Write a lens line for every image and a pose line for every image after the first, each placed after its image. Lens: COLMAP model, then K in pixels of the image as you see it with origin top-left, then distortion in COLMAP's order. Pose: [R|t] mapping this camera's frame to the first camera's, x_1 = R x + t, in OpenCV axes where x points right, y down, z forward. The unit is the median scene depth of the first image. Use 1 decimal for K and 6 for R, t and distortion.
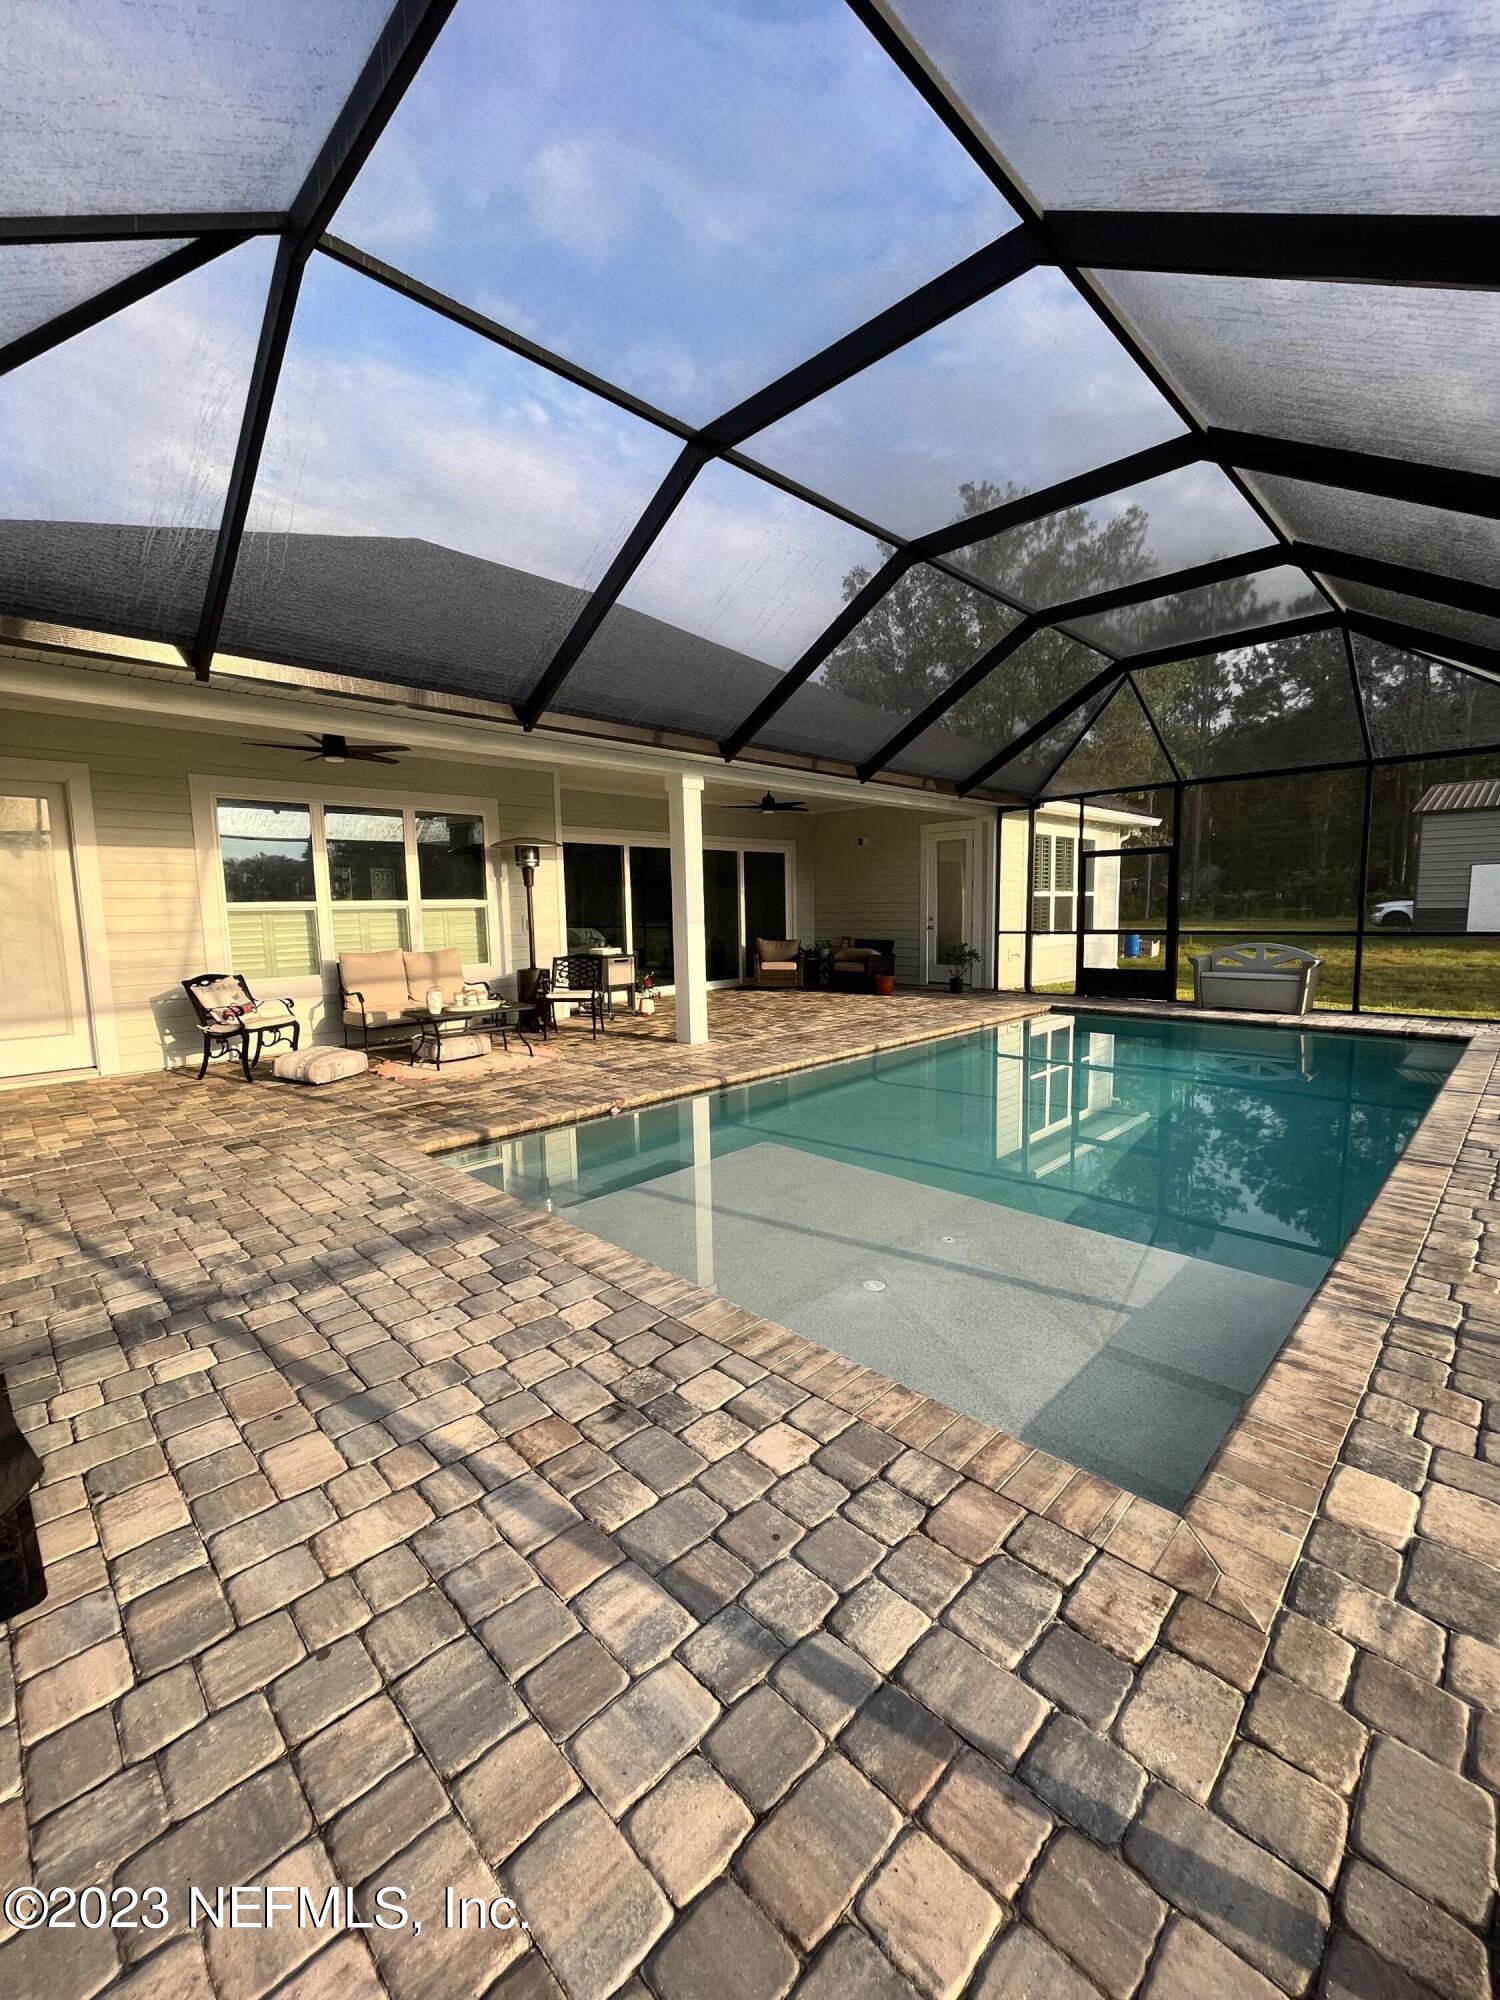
lens RADIAL K [[806.2, 0, 750.0], [0, 806.2, 1000.0], [0, 0, 1]] dist [-0.008565, -0.000090]
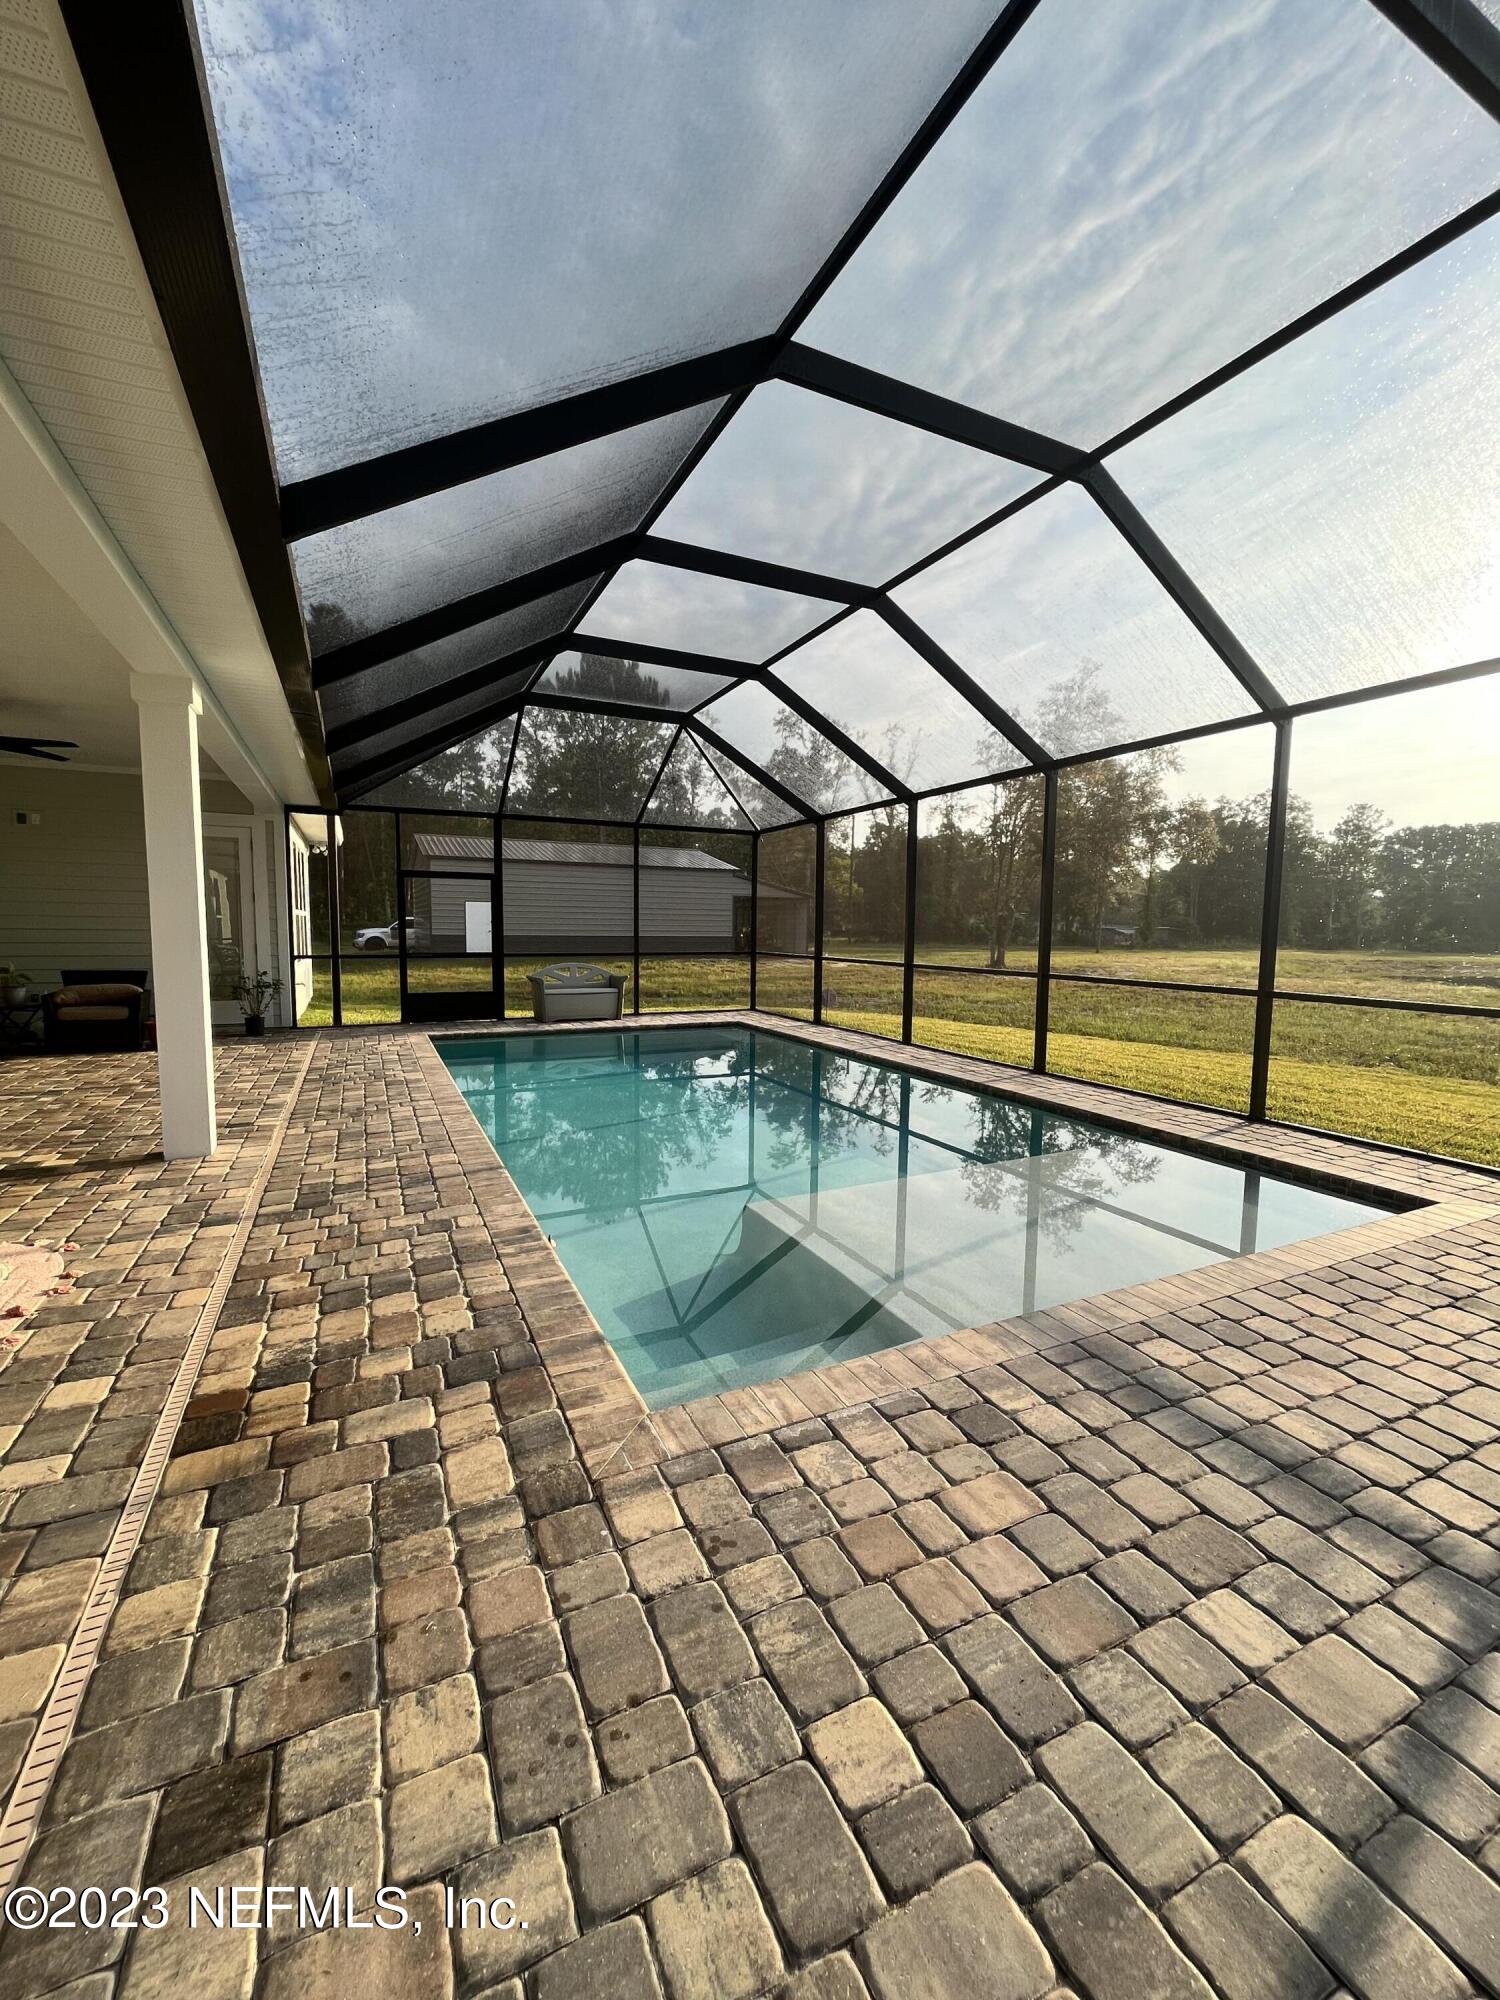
lens RADIAL K [[806.2, 0, 750.0], [0, 806.2, 1000.0], [0, 0, 1]] dist [-0.008565, -0.000090]
pose [[0.328470, -0.060678, 0.942563, -0.910605], [0.088828, 0.995496, 0.033130, -0.075137], [-0.940328, 0.072844, 0.332380, 0.840224]]
